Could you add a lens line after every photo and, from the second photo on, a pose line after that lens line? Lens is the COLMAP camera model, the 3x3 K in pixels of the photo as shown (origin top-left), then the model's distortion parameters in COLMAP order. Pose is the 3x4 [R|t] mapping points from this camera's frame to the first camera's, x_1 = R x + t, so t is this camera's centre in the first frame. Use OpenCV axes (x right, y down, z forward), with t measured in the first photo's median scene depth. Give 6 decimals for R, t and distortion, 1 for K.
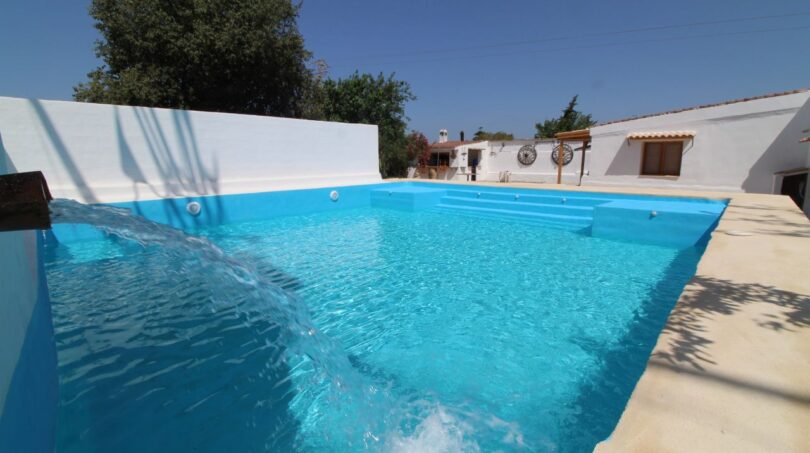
lens RADIAL K [[373.5, 0, 405.2], [0, 373.5, 218.2], [0, 0, 1]] dist [0.001057, -0.013632]
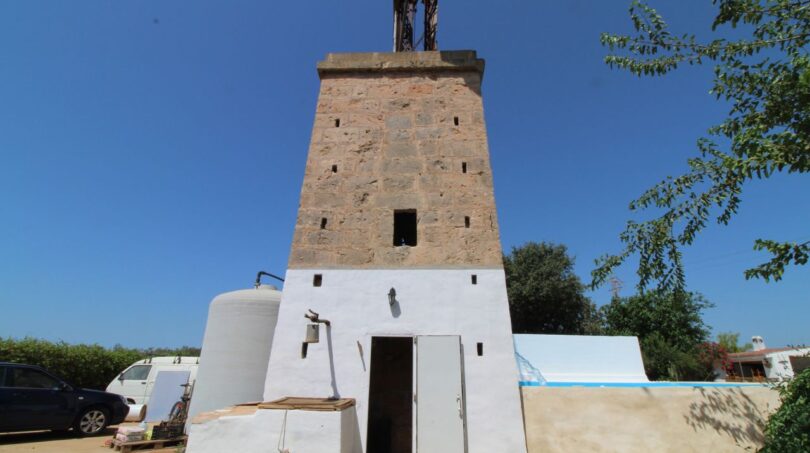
lens RADIAL K [[372.1, 0, 406.5], [0, 372.1, 218.8], [0, 0, 1]] dist [-0.000664, -0.012593]
pose [[0.728814, -0.251358, -0.636906, 0.264737], [-0.128023, 0.863753, -0.487382, 0.132800], [0.672636, 0.436750, 0.597336, -0.506828]]
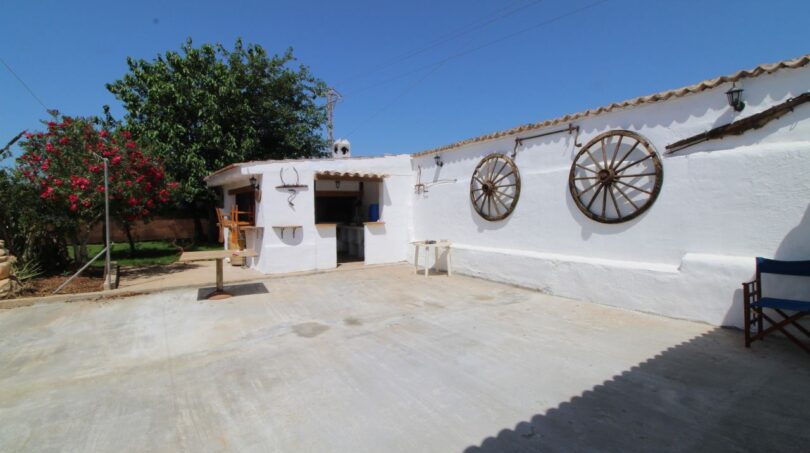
lens RADIAL K [[373.5, 0, 405.2], [0, 373.5, 218.2], [0, 0, 1]] dist [0.001057, -0.013632]
pose [[0.961637, -0.001285, -0.274322, 0.641778], [-0.035528, 0.990984, -0.129185, -0.197801], [0.272015, 0.133975, 0.952921, 1.333165]]
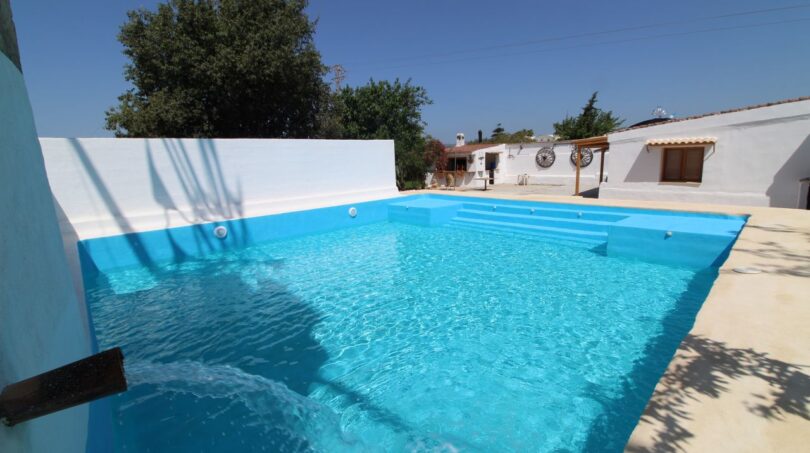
lens RADIAL K [[372.1, 0, 406.5], [0, 372.1, 218.8], [0, 0, 1]] dist [-0.000664, -0.012593]
pose [[0.998546, -0.020036, -0.050050, 0.007339], [0.020409, 0.999768, 0.006952, -0.038363], [0.049899, -0.007963, 0.998722, -0.014494]]
